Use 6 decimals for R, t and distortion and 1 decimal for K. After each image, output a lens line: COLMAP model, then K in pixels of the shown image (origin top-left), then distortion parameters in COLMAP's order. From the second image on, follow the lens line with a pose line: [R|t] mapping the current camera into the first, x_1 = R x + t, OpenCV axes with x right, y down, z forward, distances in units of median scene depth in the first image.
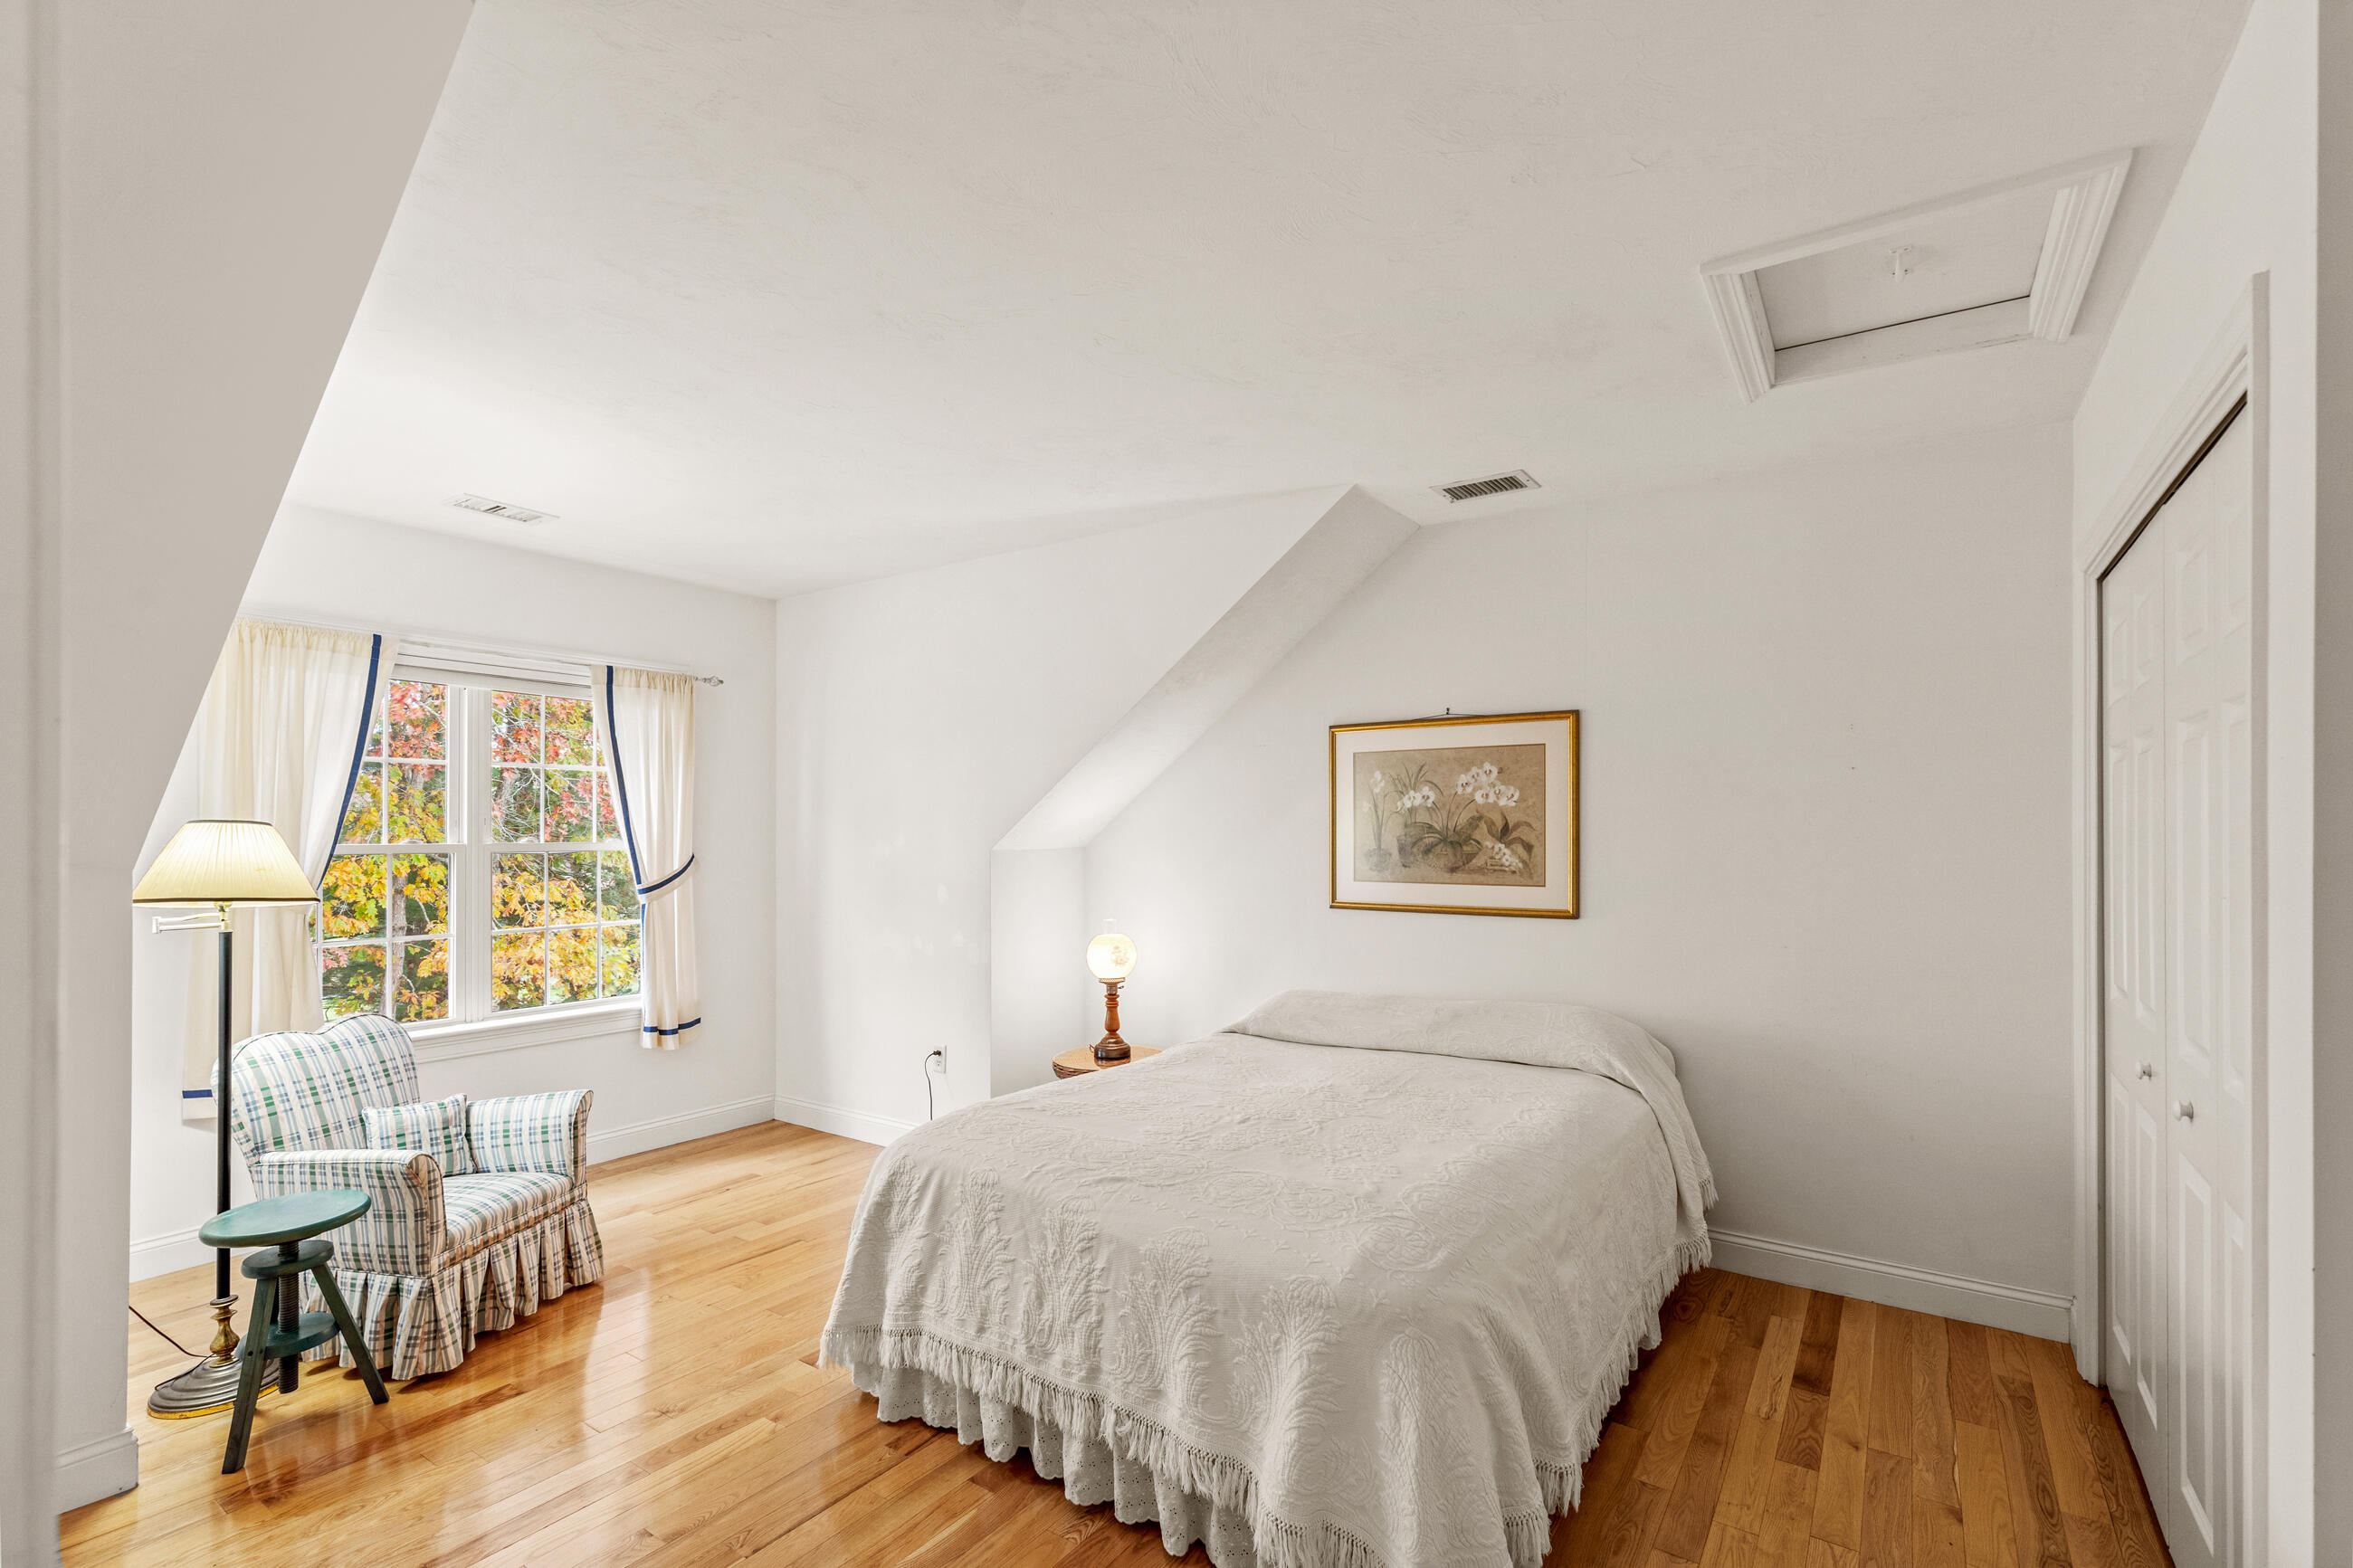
lens RADIAL K [[1057.3, 0, 1170.6], [0, 1057.3, 825.5], [0, 0, 1]] dist [0.008713, -0.000202]
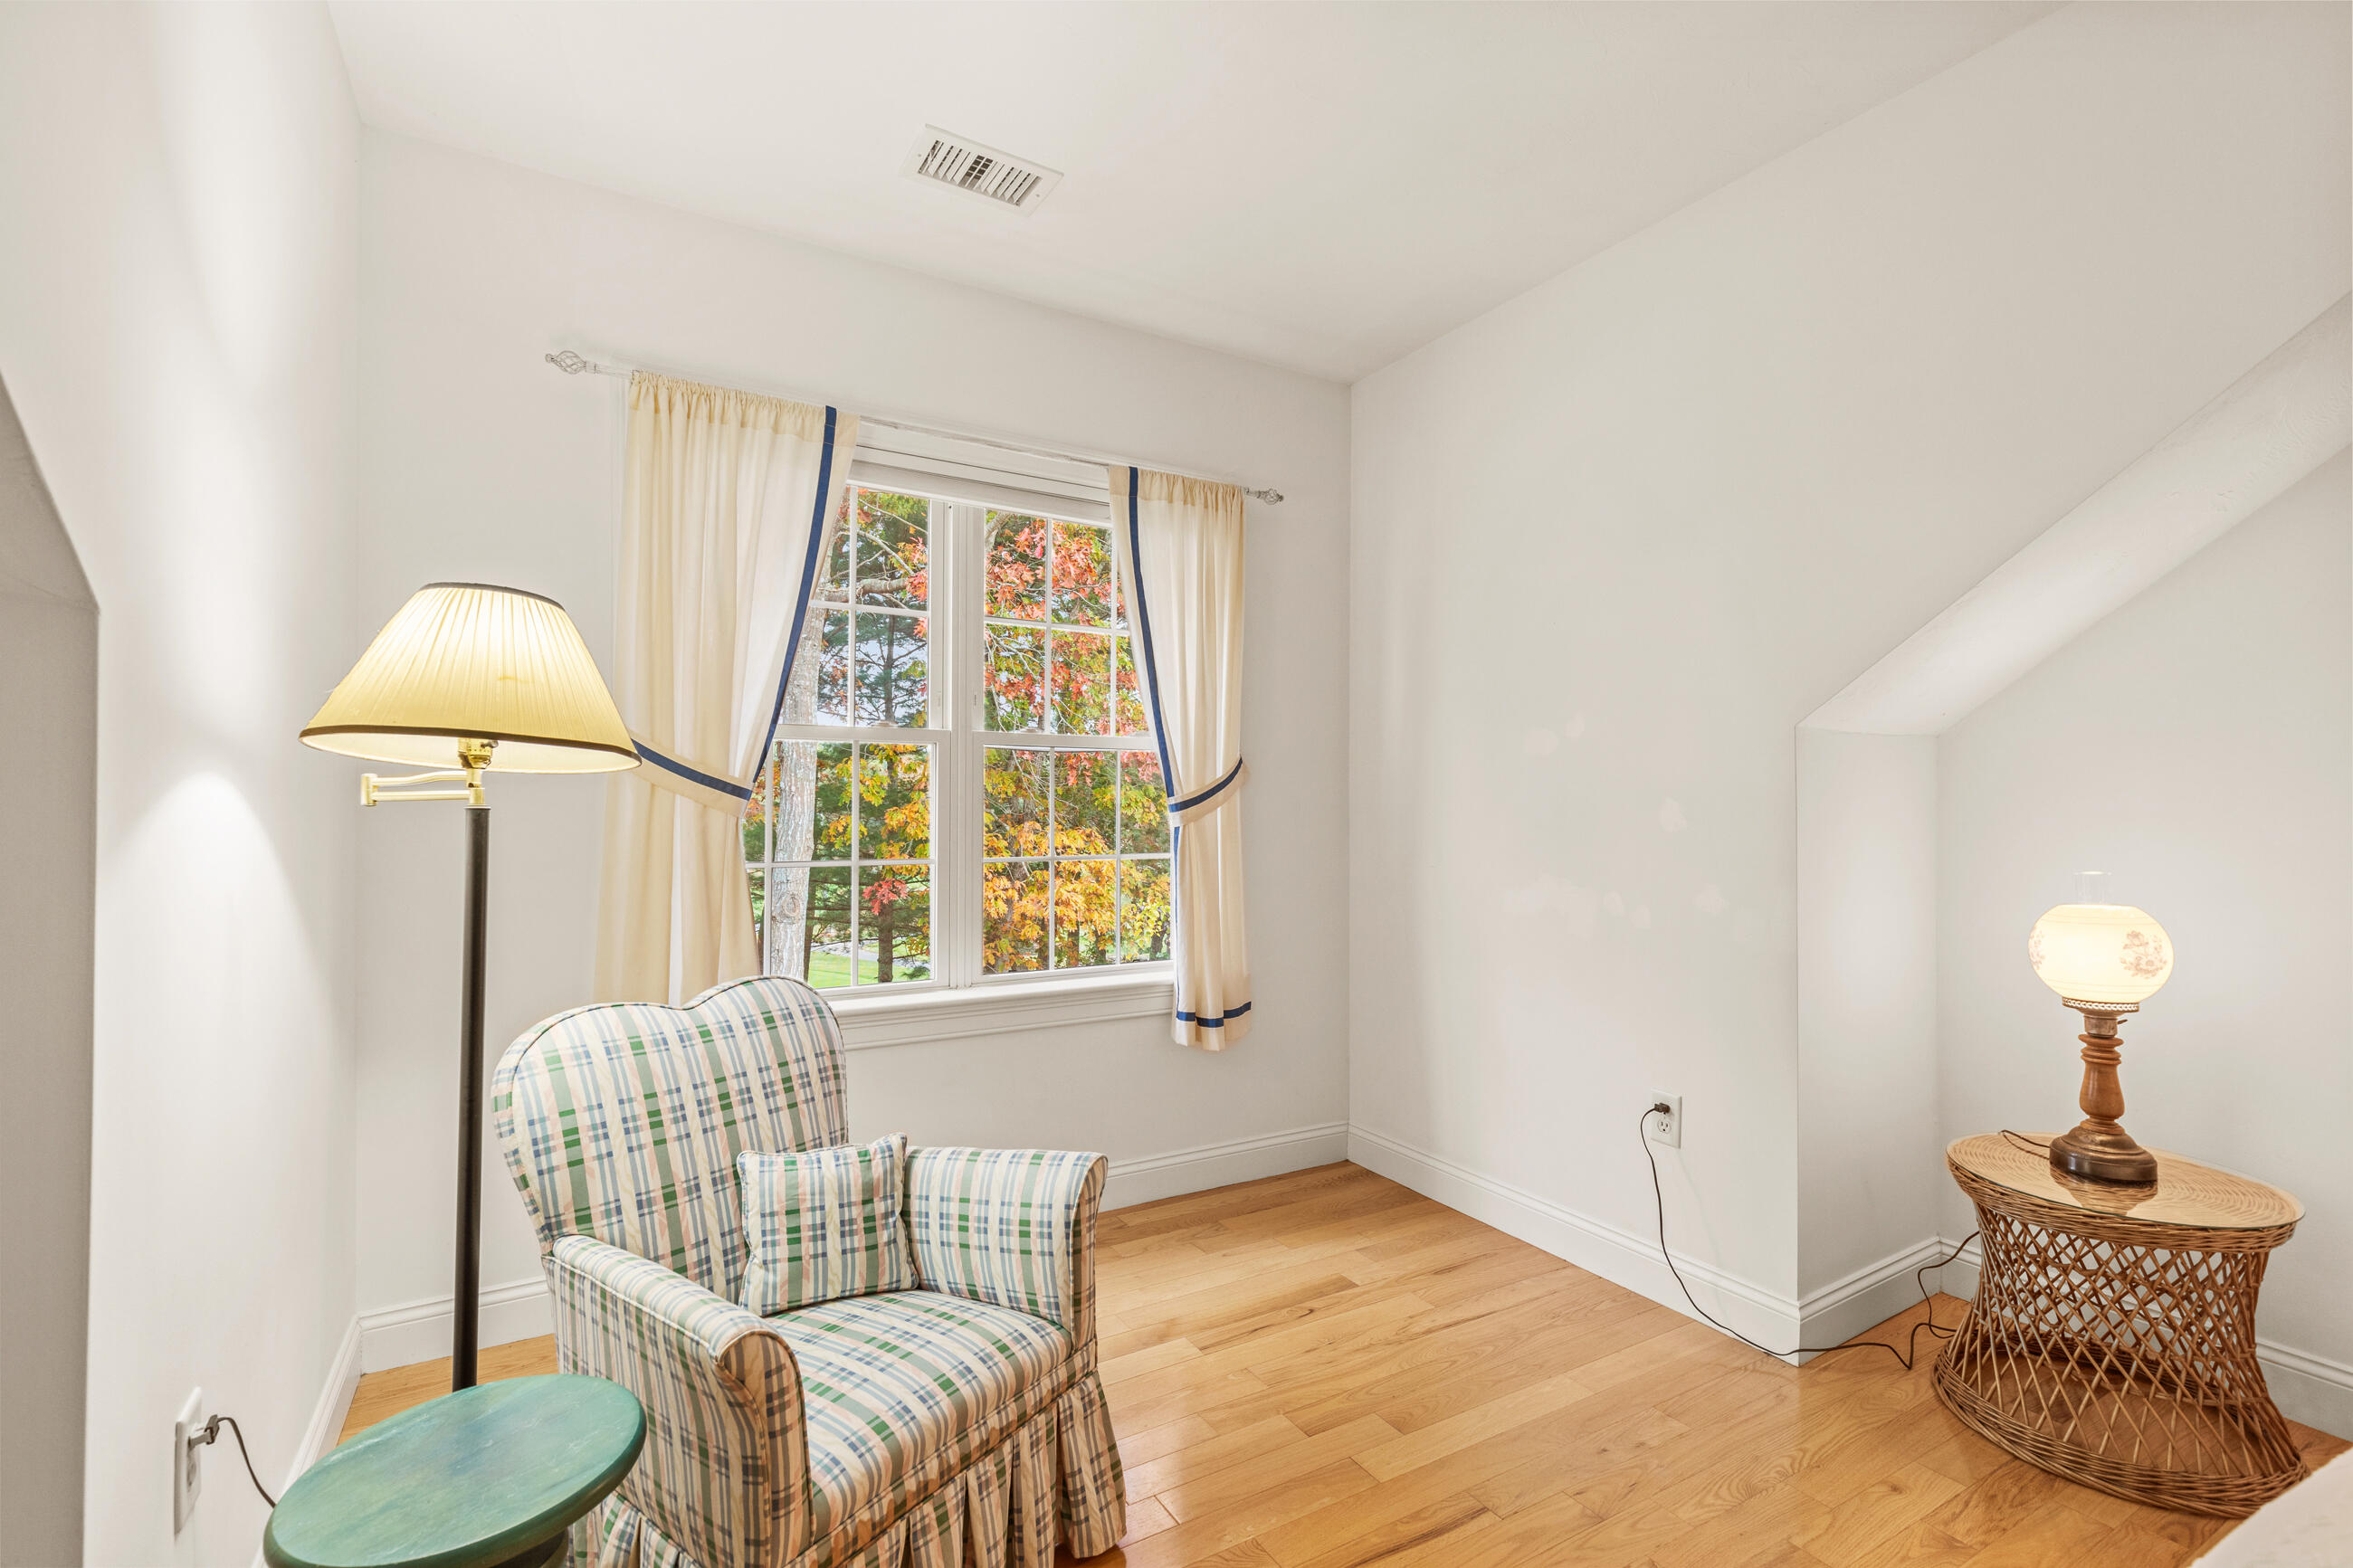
lens RADIAL K [[1057.3, 0, 1178.6], [0, 1057.3, 786.8], [0, 0, 1]] dist [0.008713, -0.000202]
pose [[0.905557, -0.001540, -0.424222, -0.256309], [-0.002044, 0.999966, -0.007995, 0.064730], [0.424220, 0.008107, 0.905523, 0.476142]]
